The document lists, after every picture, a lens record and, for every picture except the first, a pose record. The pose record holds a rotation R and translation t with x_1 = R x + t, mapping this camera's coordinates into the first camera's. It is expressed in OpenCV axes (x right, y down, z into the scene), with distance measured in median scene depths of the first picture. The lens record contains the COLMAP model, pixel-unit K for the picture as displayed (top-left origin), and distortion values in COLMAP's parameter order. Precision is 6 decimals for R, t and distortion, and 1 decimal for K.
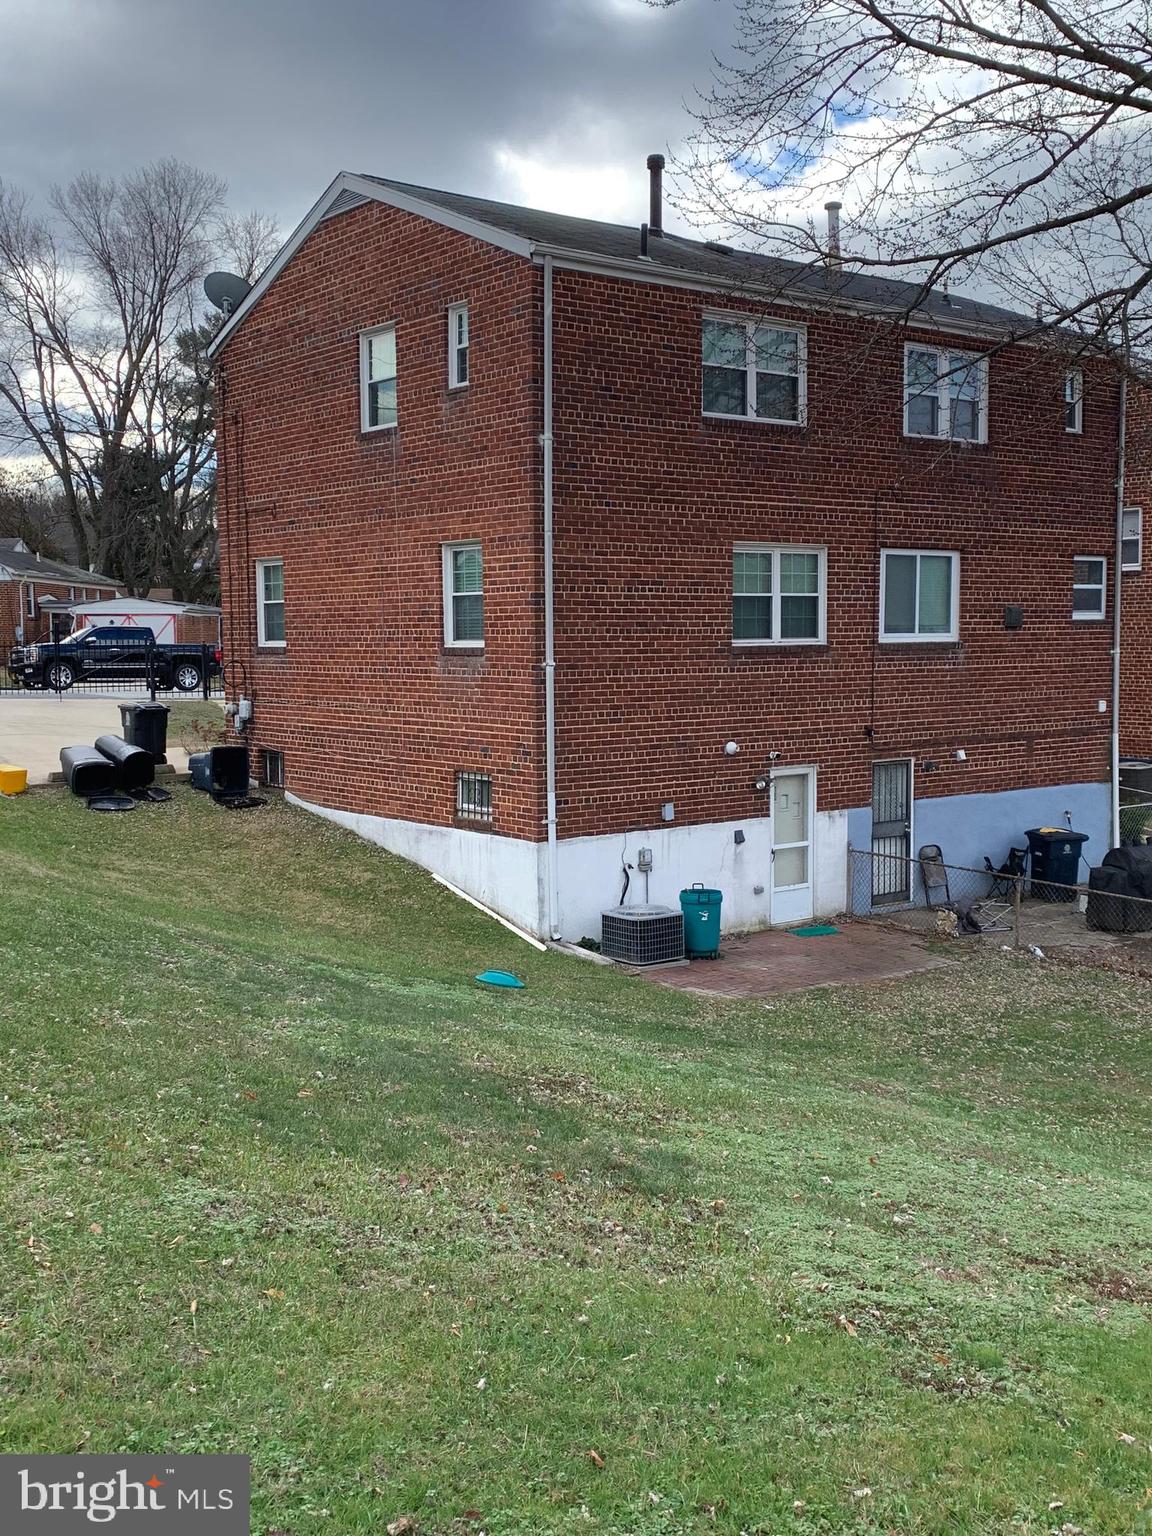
lens RADIAL K [[1567.0, 0, 576.0], [0, 1567.0, 768.0], [0, 0, 1]] dist [0.006011, 0.002742]
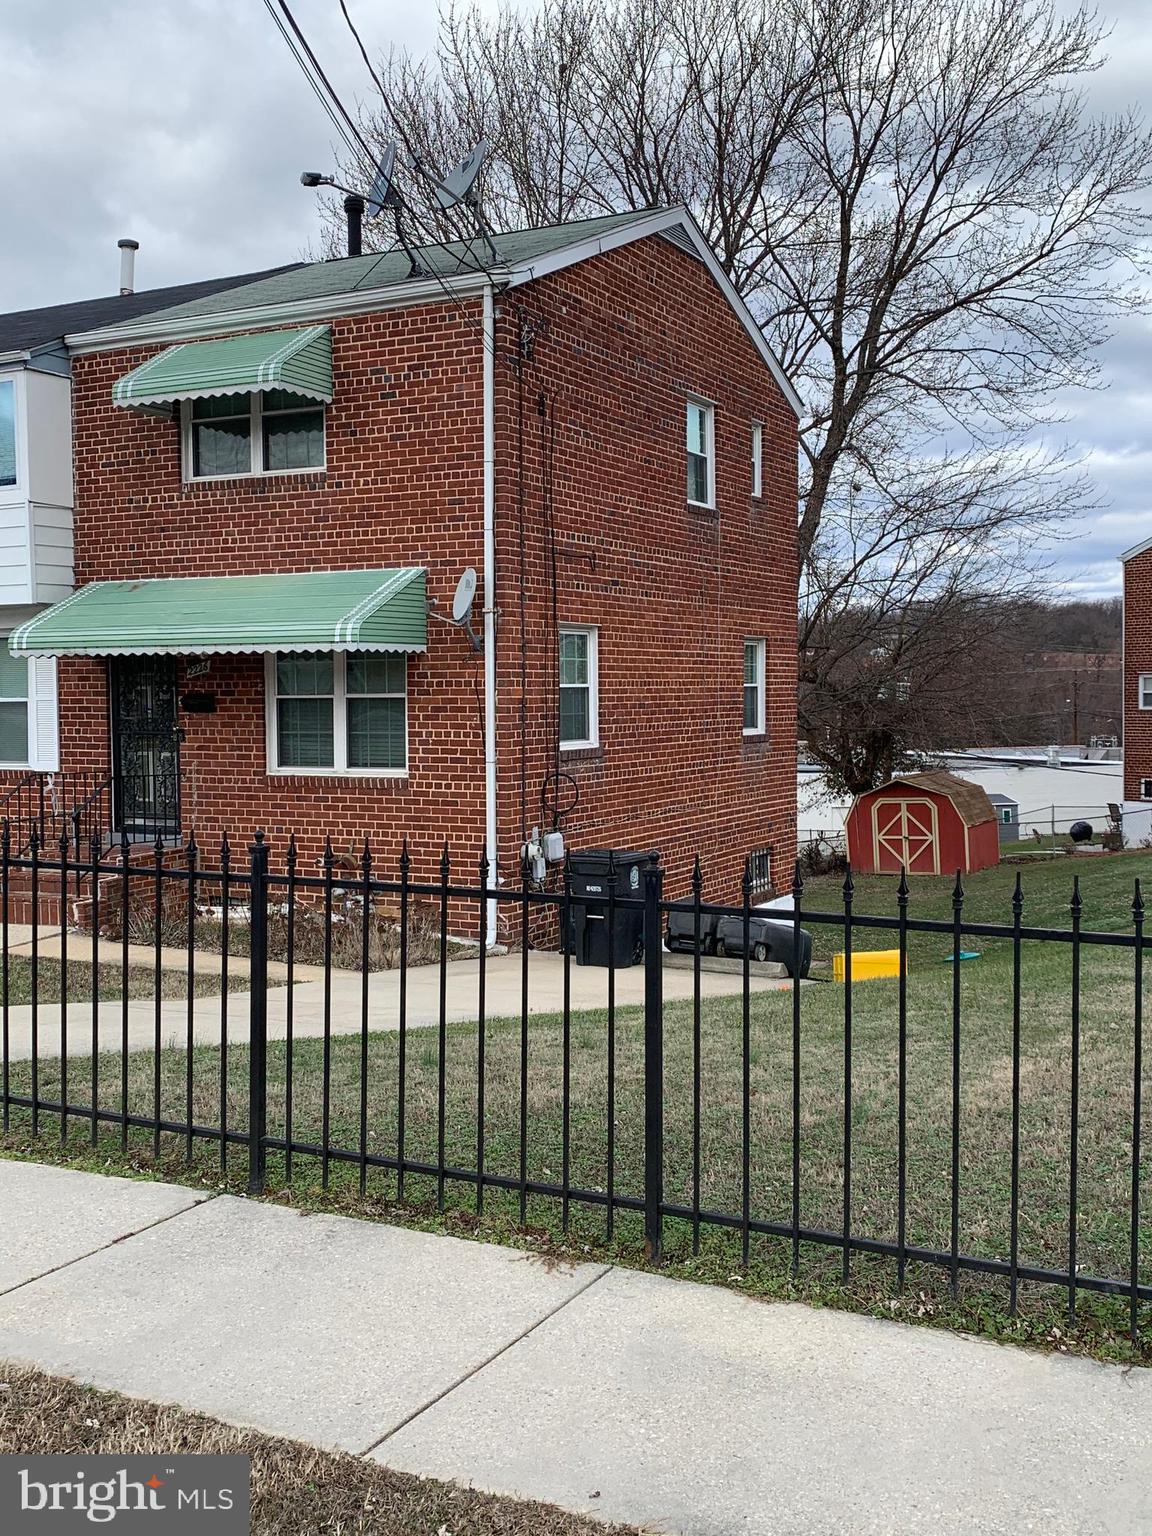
lens RADIAL K [[1567.0, 0, 576.0], [0, 1567.0, 768.0], [0, 0, 1]] dist [0.006011, 0.002742]
pose [[-0.403272, -0.038865, 0.914255, -0.900666], [0.085857, 0.993083, 0.080087, -0.134583], [-0.911044, 0.110792, -0.397145, 1.374459]]
